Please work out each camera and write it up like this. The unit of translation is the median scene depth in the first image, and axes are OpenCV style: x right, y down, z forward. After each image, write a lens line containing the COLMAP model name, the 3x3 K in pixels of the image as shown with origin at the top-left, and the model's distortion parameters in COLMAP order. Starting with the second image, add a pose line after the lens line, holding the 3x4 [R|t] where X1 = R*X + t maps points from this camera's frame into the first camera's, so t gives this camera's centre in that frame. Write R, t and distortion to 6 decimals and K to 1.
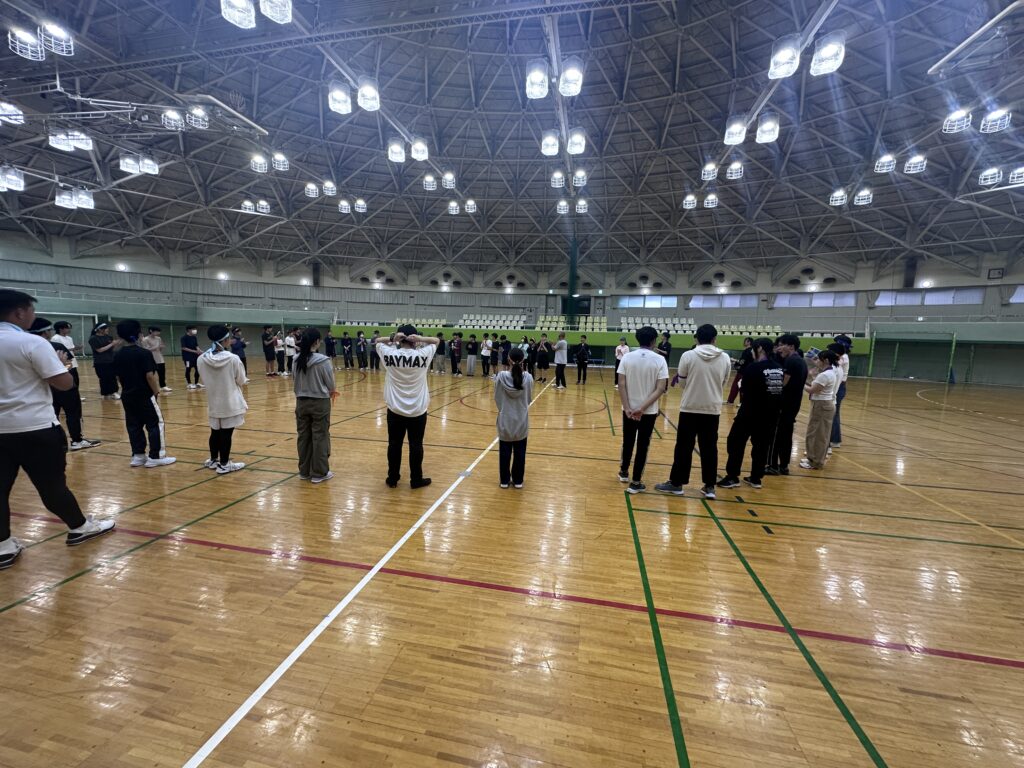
lens RADIAL K [[413.2, 0, 509.9], [0, 413.2, 382.2], [0, 0, 1]] dist [0.000346, 0.000349]
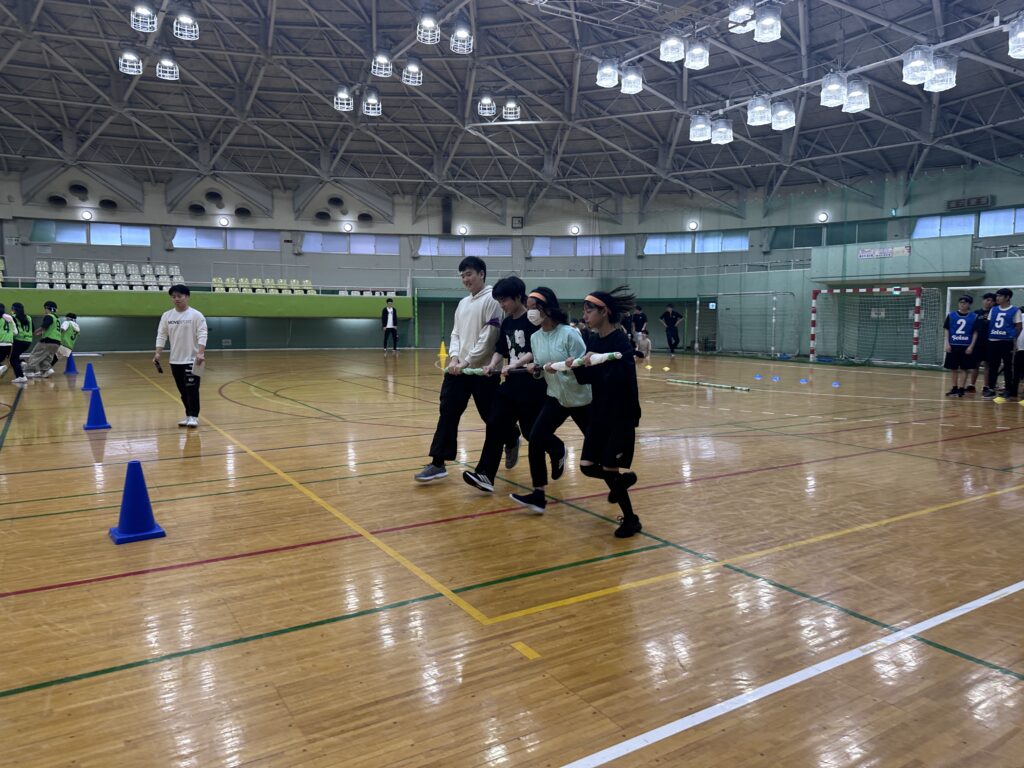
lens RADIAL K [[728.9, 0, 505.2], [0, 728.9, 383.6], [0, 0, 1]] dist [0.076395, -0.089588]
pose [[0.734802, -0.084579, 0.672988, 0.067282], [0.087649, 0.995716, 0.029439, 0.024754], [-0.672595, 0.037355, 0.739068, -0.094034]]
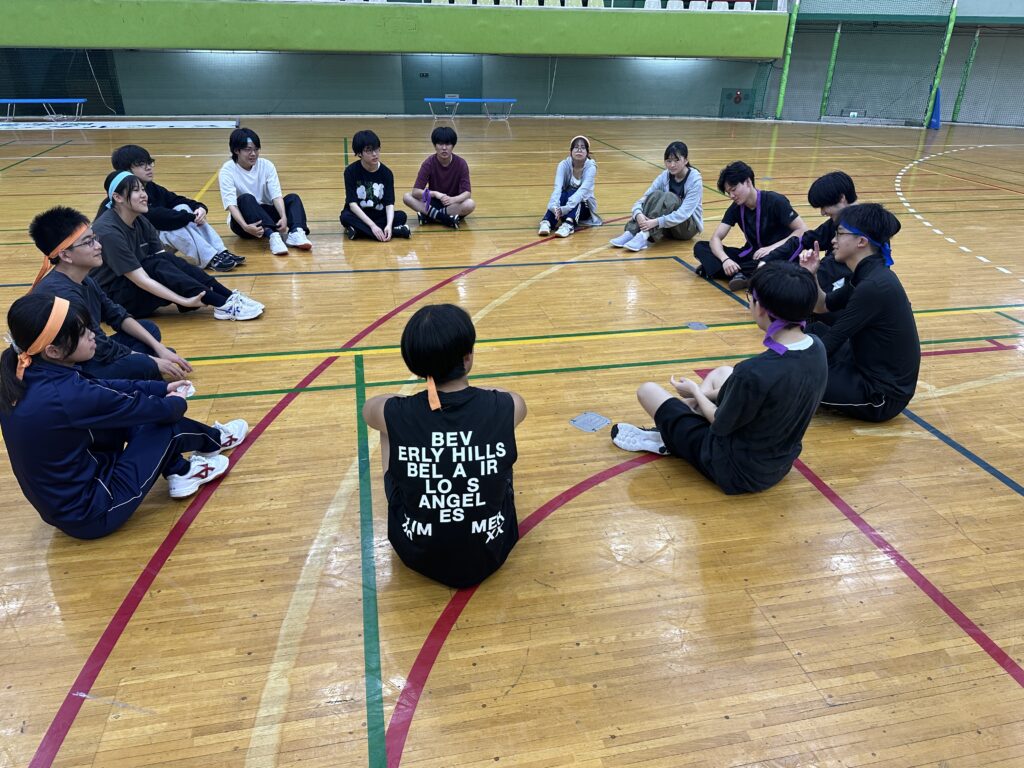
lens RADIAL K [[728.9, 0, 505.2], [0, 728.9, 383.6], [0, 0, 1]] dist [0.076395, -0.089588]
pose [[0.919817, -0.179878, 0.348684, 0.285069], [0.051861, 0.936656, 0.346391, -0.030516], [-0.388905, -0.300533, 0.870880, 0.347418]]
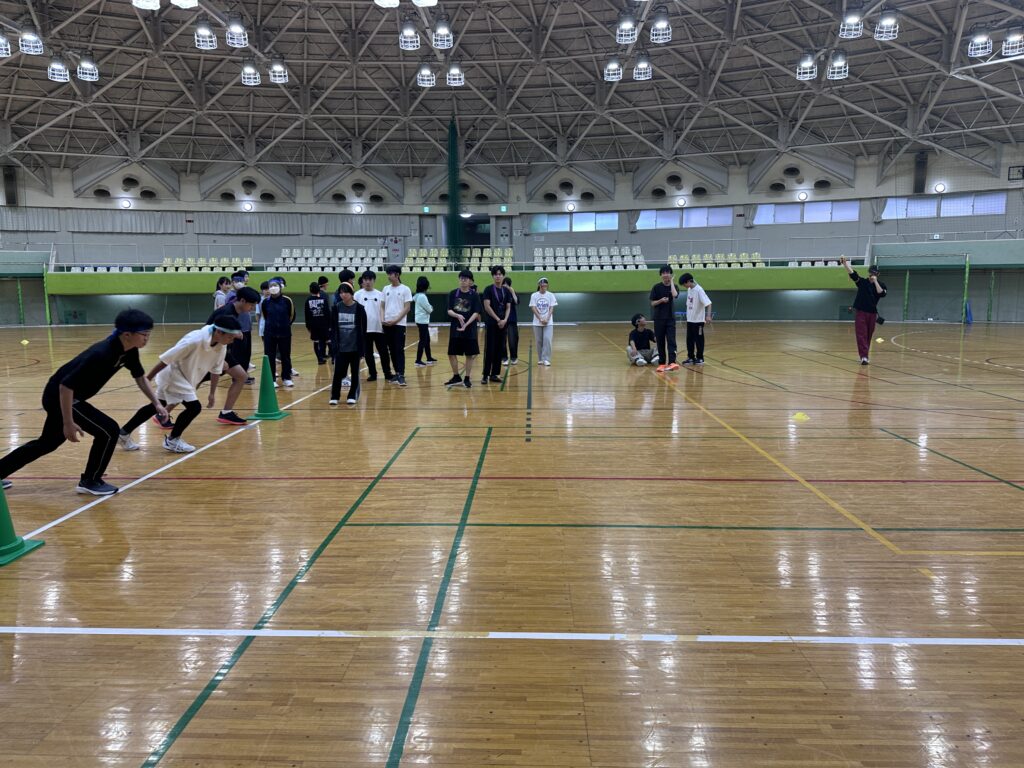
lens RADIAL K [[728.9, 0, 505.2], [0, 728.9, 383.6], [0, 0, 1]] dist [0.076395, -0.089588]
pose [[0.986485, -0.056226, 0.153900, 0.039029], [0.052606, 0.998237, 0.027493, 0.024208], [-0.155175, -0.019026, 0.987704, -0.142258]]
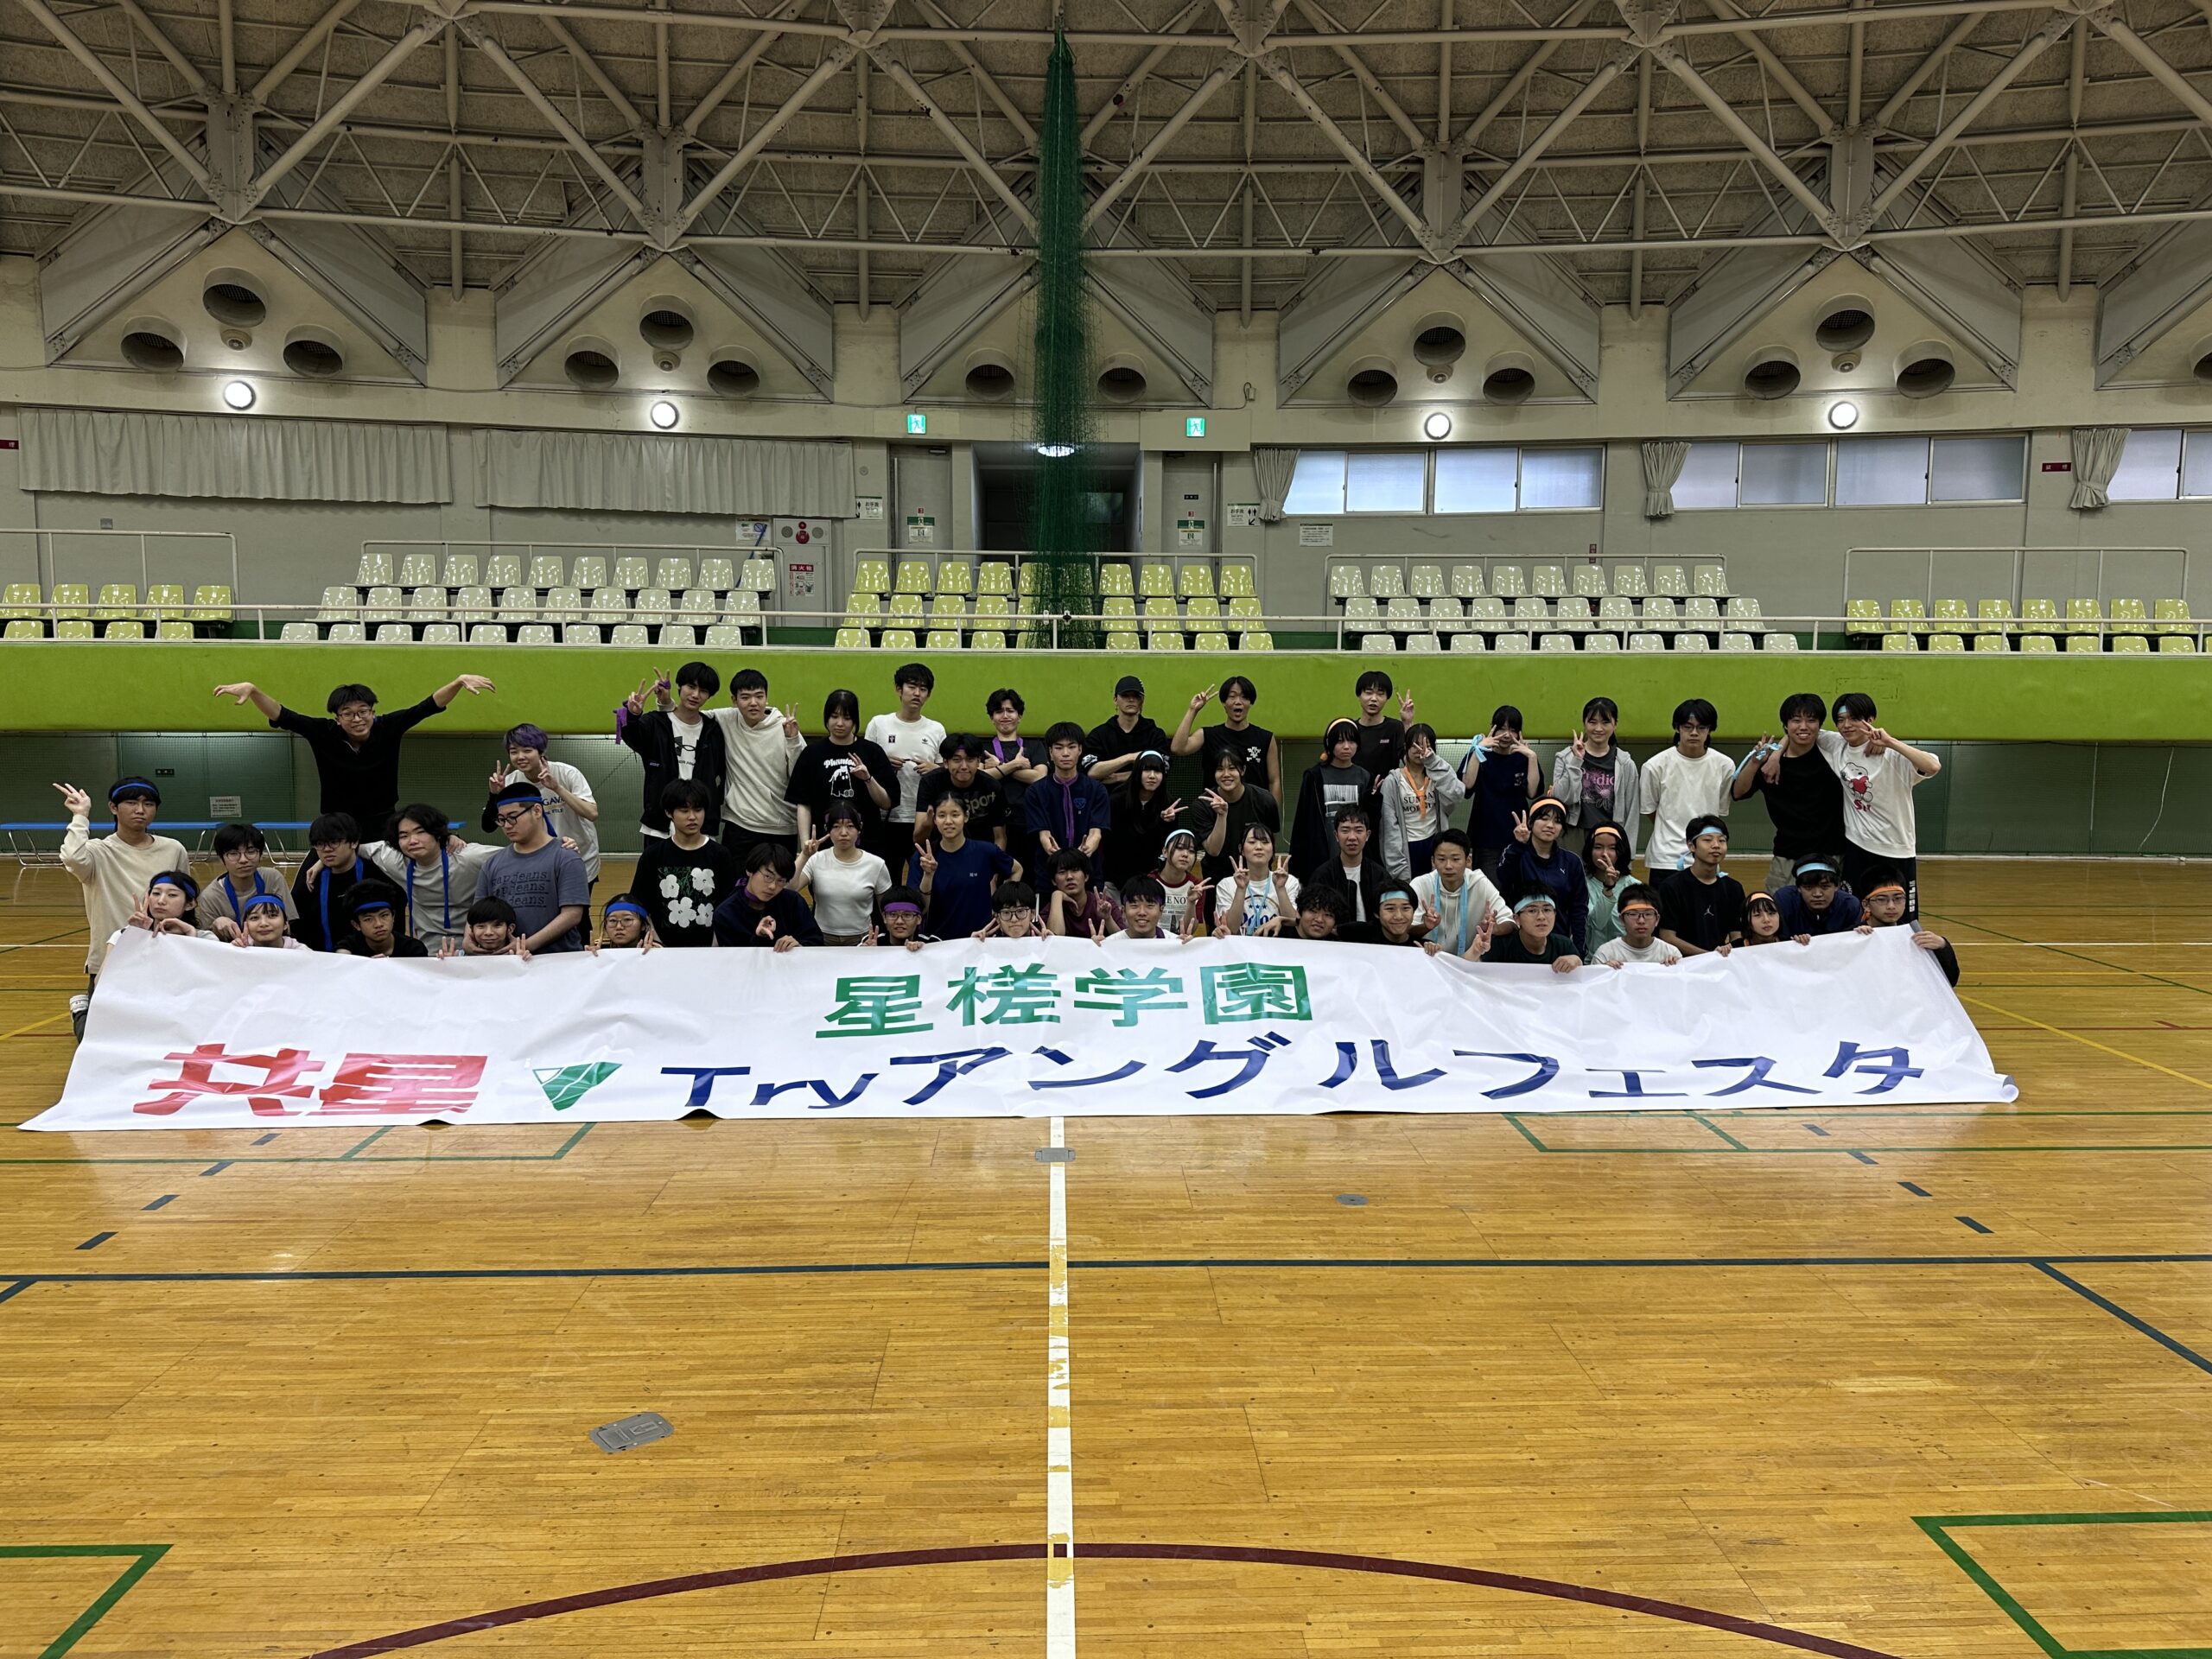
lens RADIAL K [[1574.6, 0, 1091.3], [0, 1574.6, 828.7], [0, 0, 1]] dist [0.076395, -0.089588]
pose [[0.973948, -0.043116, 0.222635, 0.020347], [0.045259, 0.998965, -0.004532, -0.053513], [-0.222209, 0.014490, 0.974891, 0.417376]]
